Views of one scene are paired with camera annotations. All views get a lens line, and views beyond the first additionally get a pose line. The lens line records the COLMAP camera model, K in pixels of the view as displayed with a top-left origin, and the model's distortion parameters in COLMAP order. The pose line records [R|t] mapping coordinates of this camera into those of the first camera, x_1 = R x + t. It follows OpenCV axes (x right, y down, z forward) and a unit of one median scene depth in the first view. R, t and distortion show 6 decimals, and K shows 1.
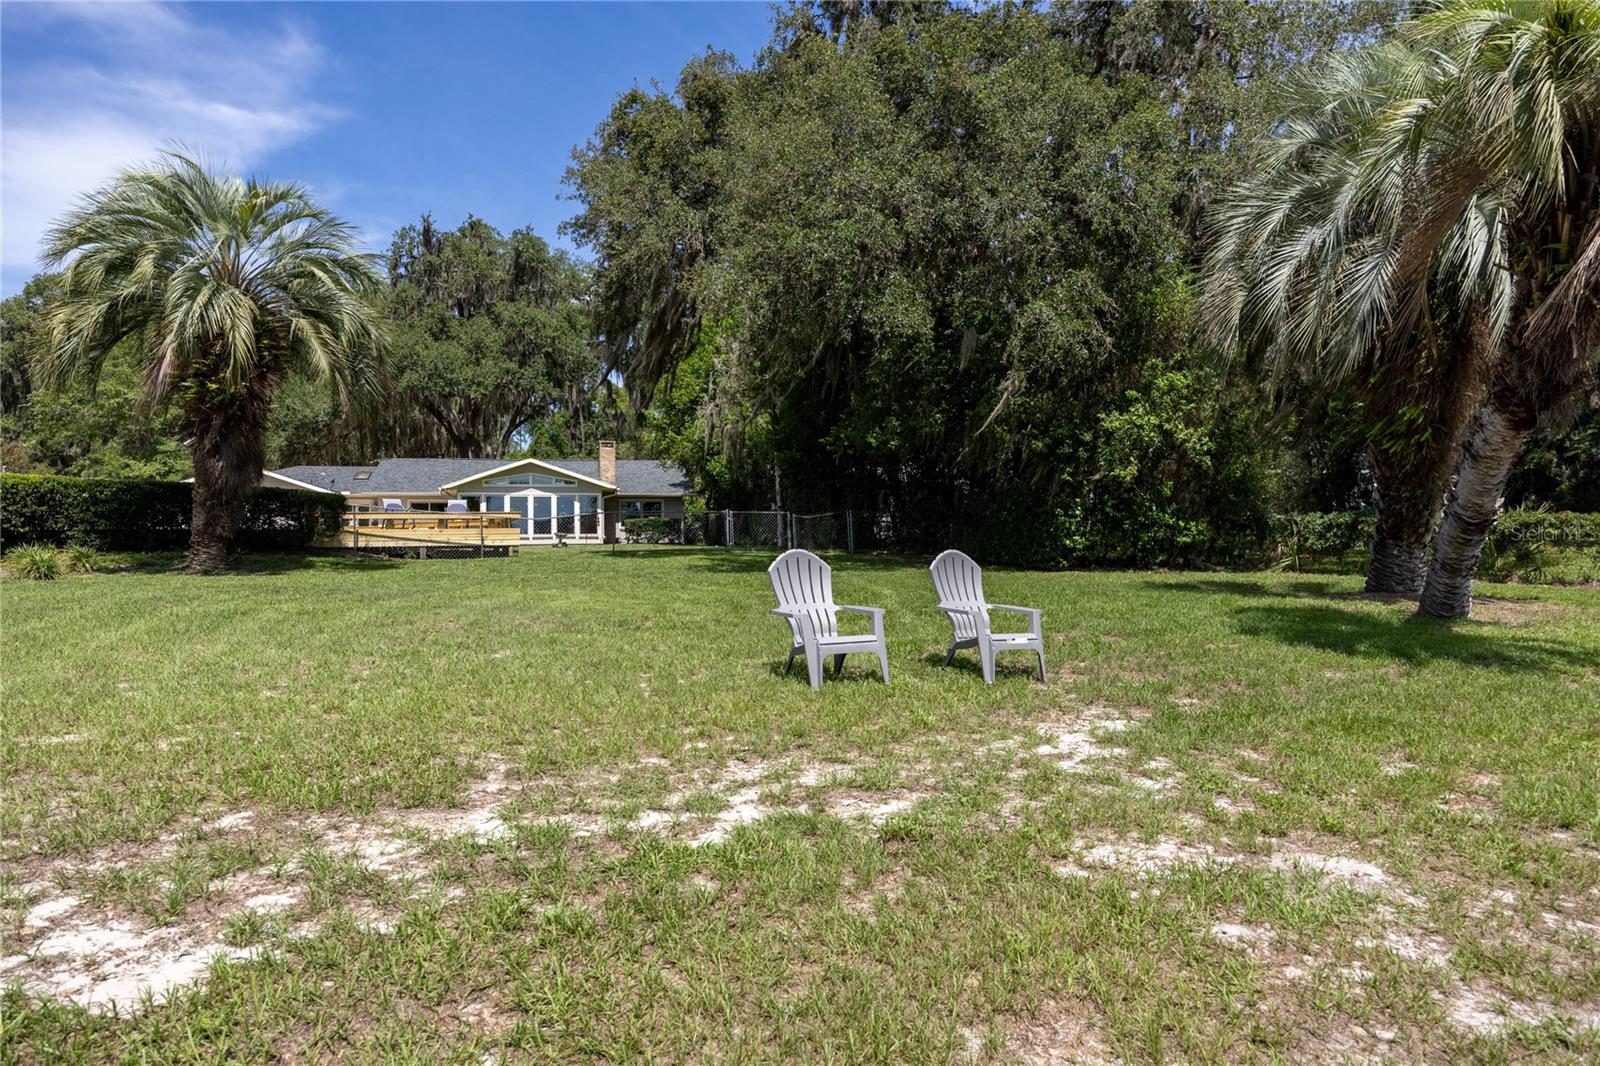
lens RADIAL K [[1059.1, 0, 800.0], [0, 1059.1, 533.0], [0, 0, 1]] dist [-0.003636, -0.005770]
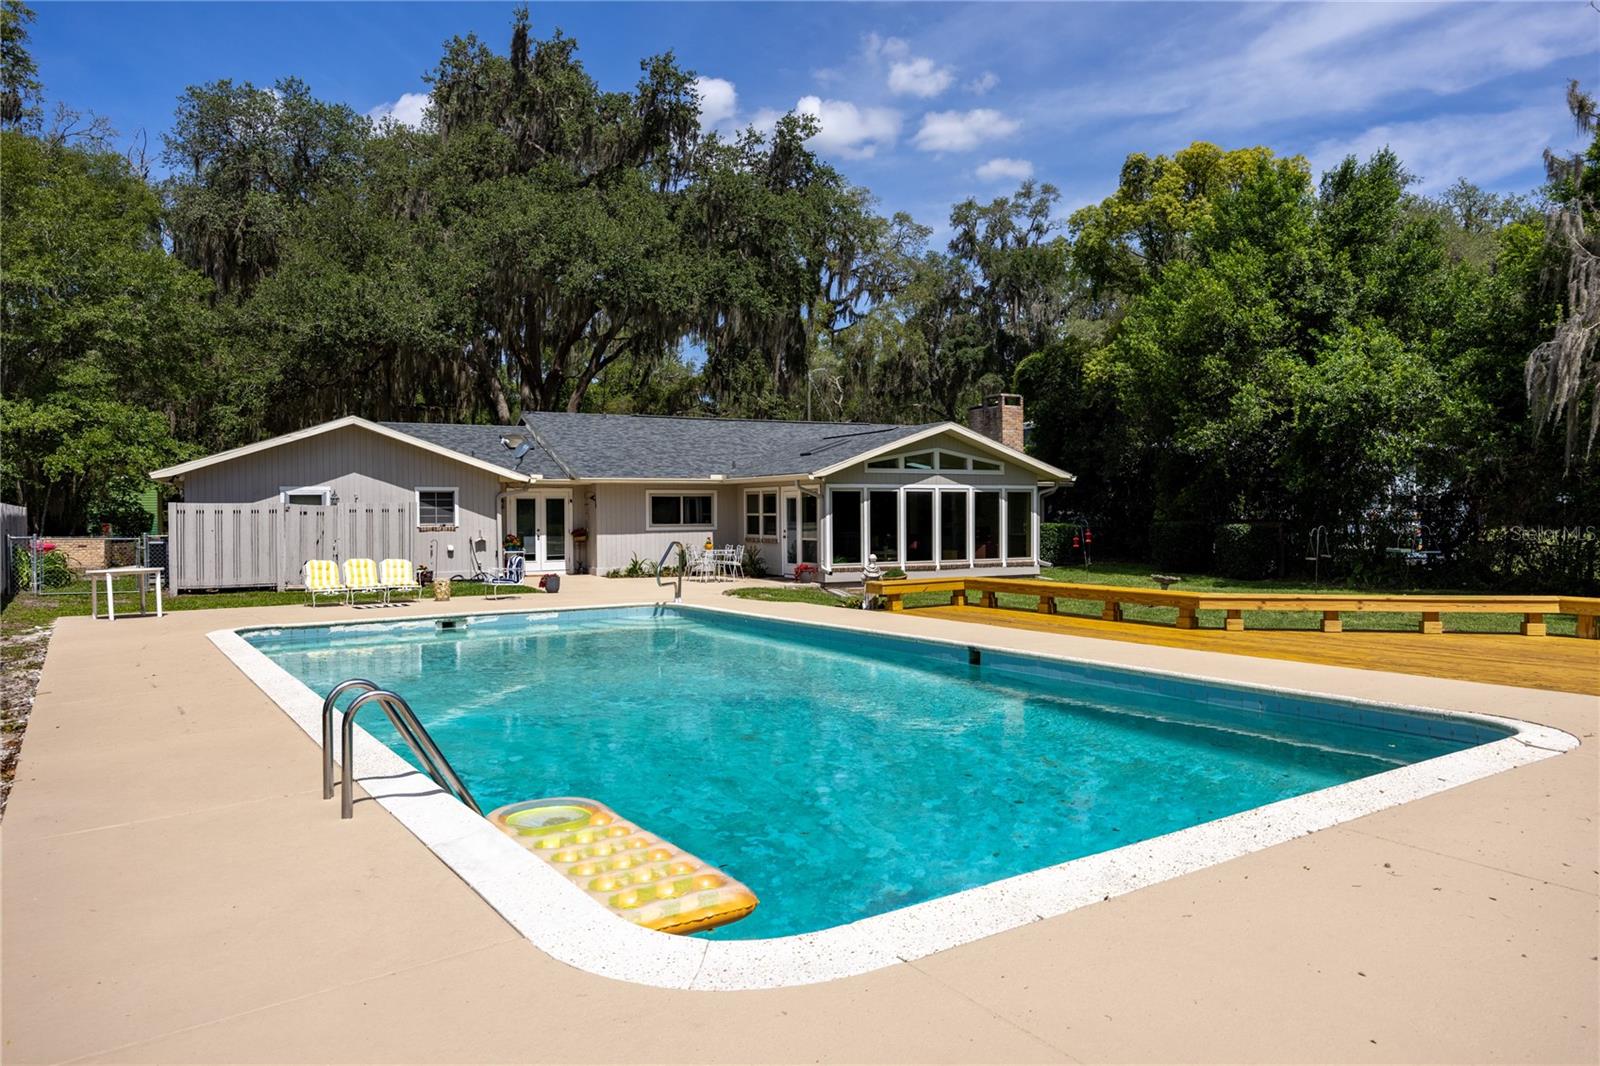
lens RADIAL K [[1059.1, 0, 800.0], [0, 1059.1, 533.0], [0, 0, 1]] dist [-0.003636, -0.005770]
pose [[0.974200, 0.000992, 0.225685, -0.381312], [-0.009723, 0.999246, 0.037579, -0.028064], [-0.225477, -0.038804, 0.973475, 0.407851]]
